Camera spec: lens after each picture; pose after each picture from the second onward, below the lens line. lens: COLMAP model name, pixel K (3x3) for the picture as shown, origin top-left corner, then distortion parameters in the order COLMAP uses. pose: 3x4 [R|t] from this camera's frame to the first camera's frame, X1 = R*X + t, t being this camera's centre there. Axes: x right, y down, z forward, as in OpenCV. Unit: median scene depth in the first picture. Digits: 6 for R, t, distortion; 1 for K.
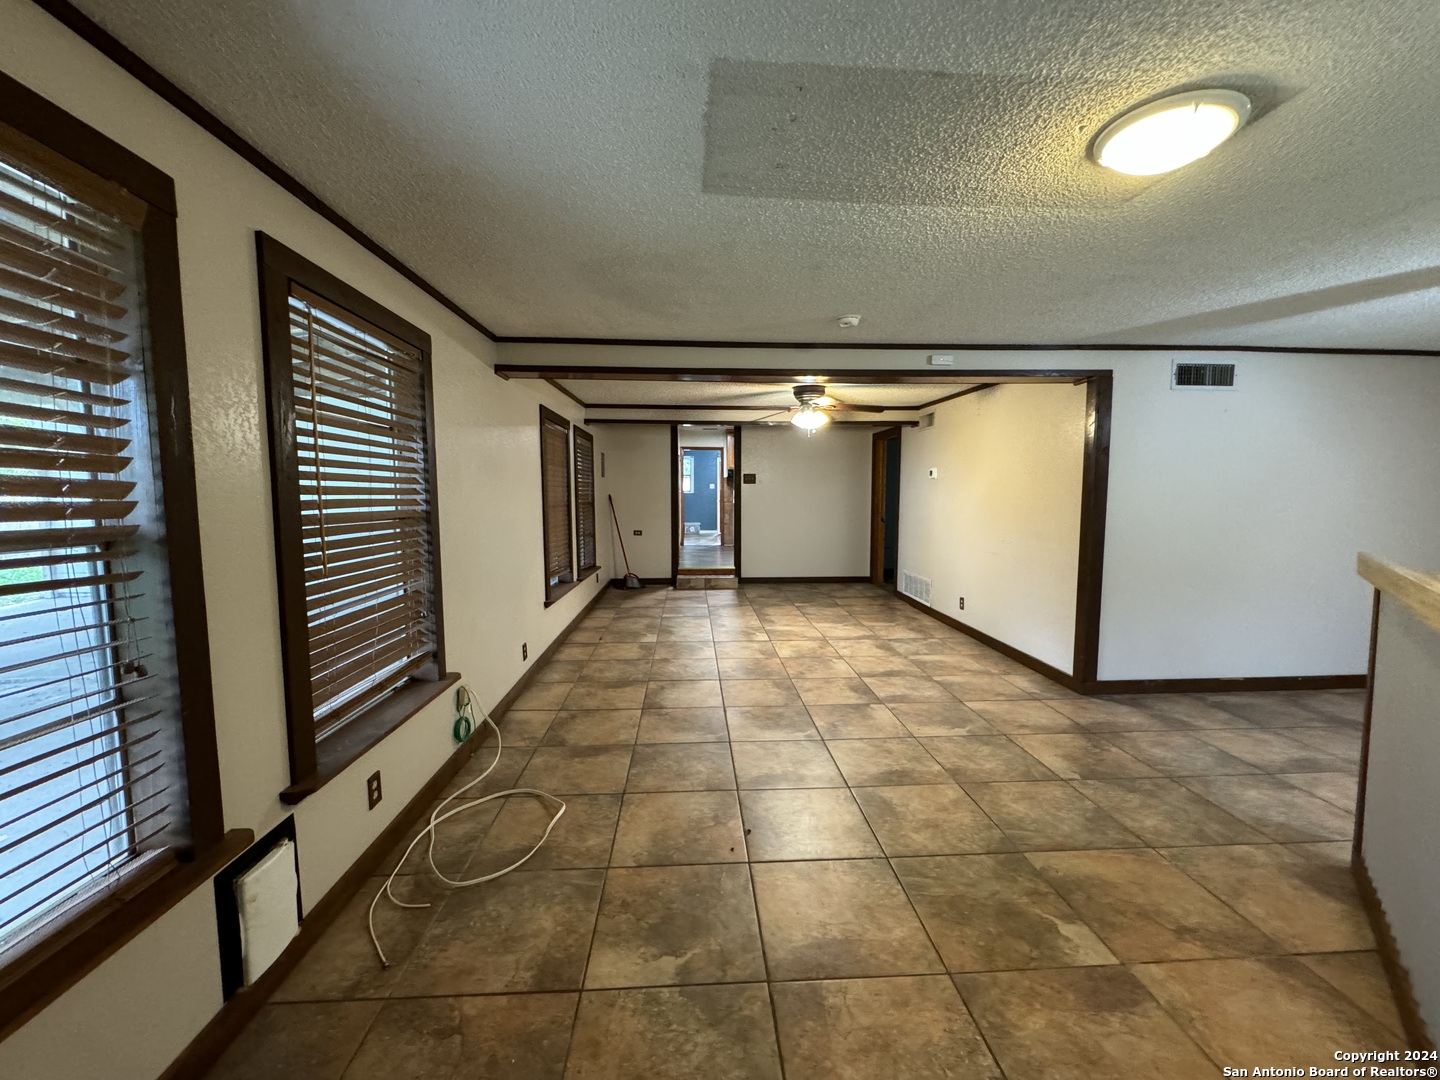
lens RADIAL K [[574.9, 0, 720.0], [0, 574.9, 540.0], [0, 0, 1]] dist [-0.004080, 0.000776]
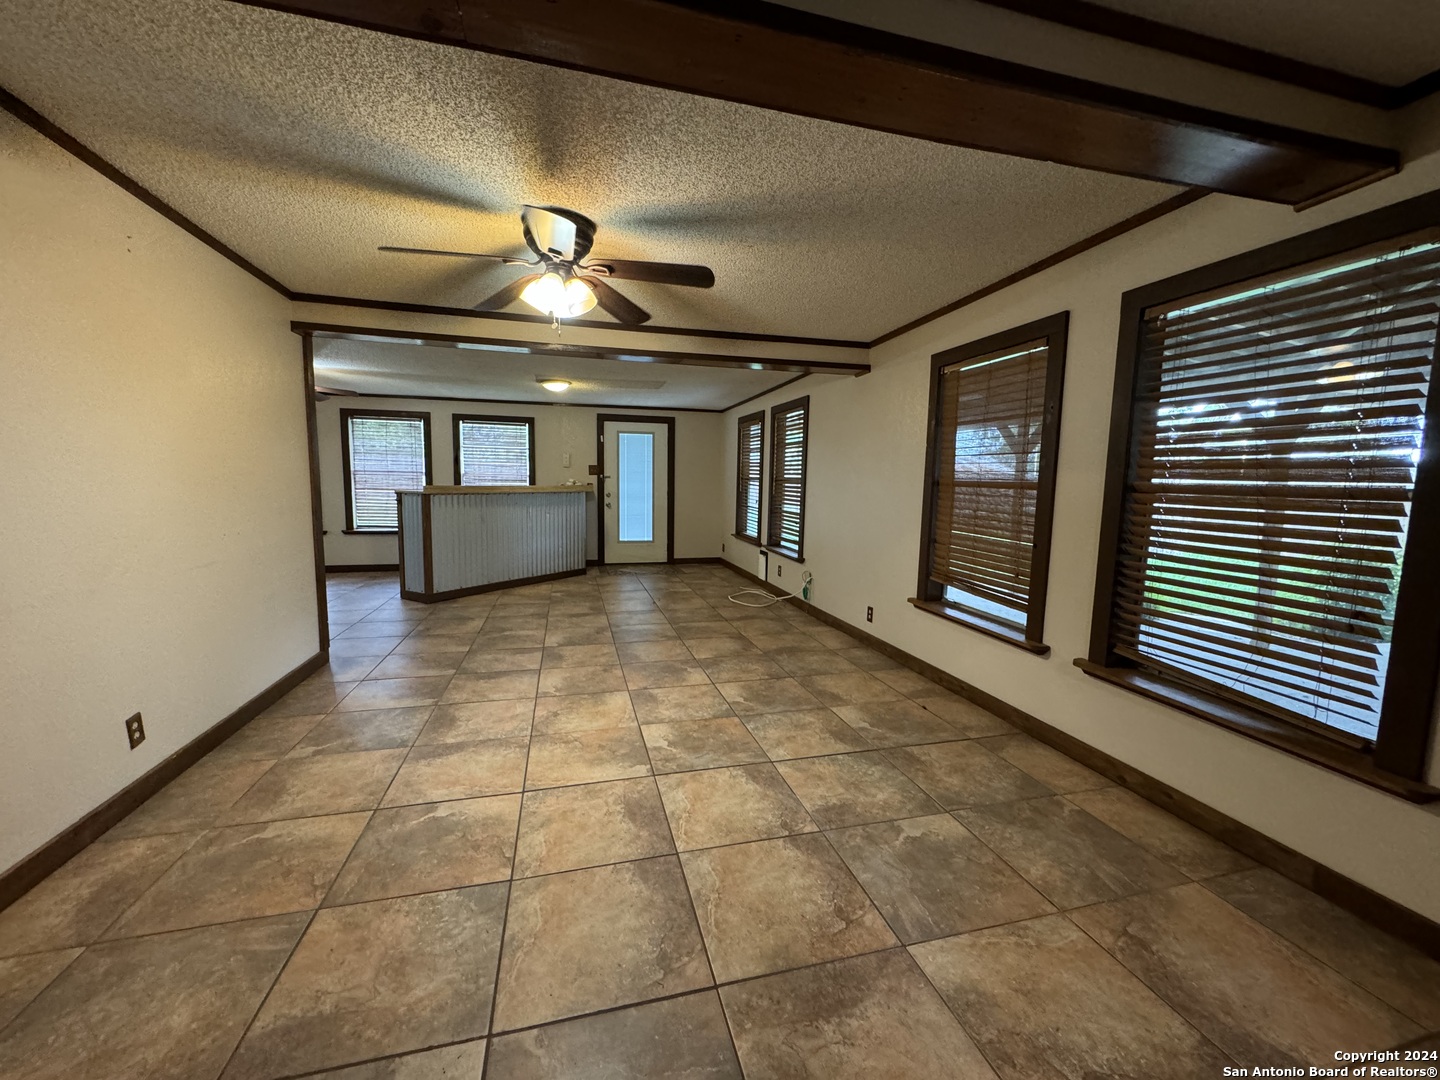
lens RADIAL K [[574.9, 0, 720.0], [0, 574.9, 540.0], [0, 0, 1]] dist [-0.004080, 0.000776]
pose [[-0.978584, 0.004393, -0.205803, 0.179692], [-0.034291, 0.982324, 0.184023, -0.149610], [0.202973, 0.187139, -0.961135, 2.176423]]
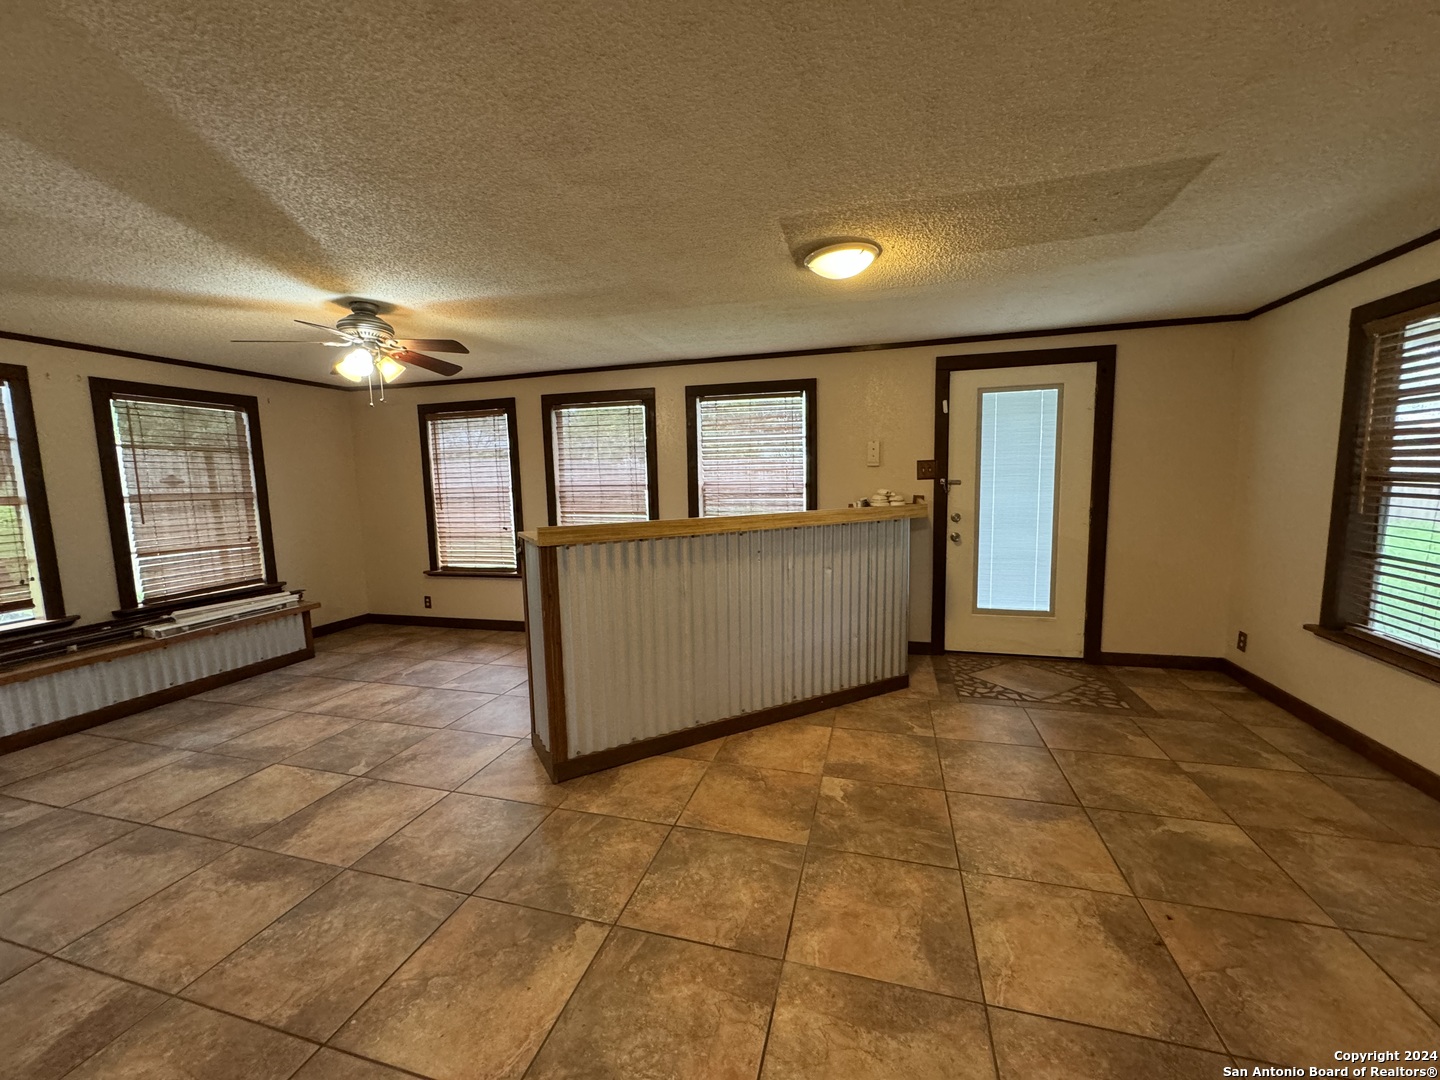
lens RADIAL K [[574.9, 0, 720.0], [0, 574.9, 540.0], [0, 0, 1]] dist [-0.004080, 0.000776]
pose [[-0.945095, -0.013685, 0.326508, 0.213275], [0.050299, 0.981125, 0.186718, -0.087278], [-0.322900, 0.192889, -0.926569, 1.100711]]
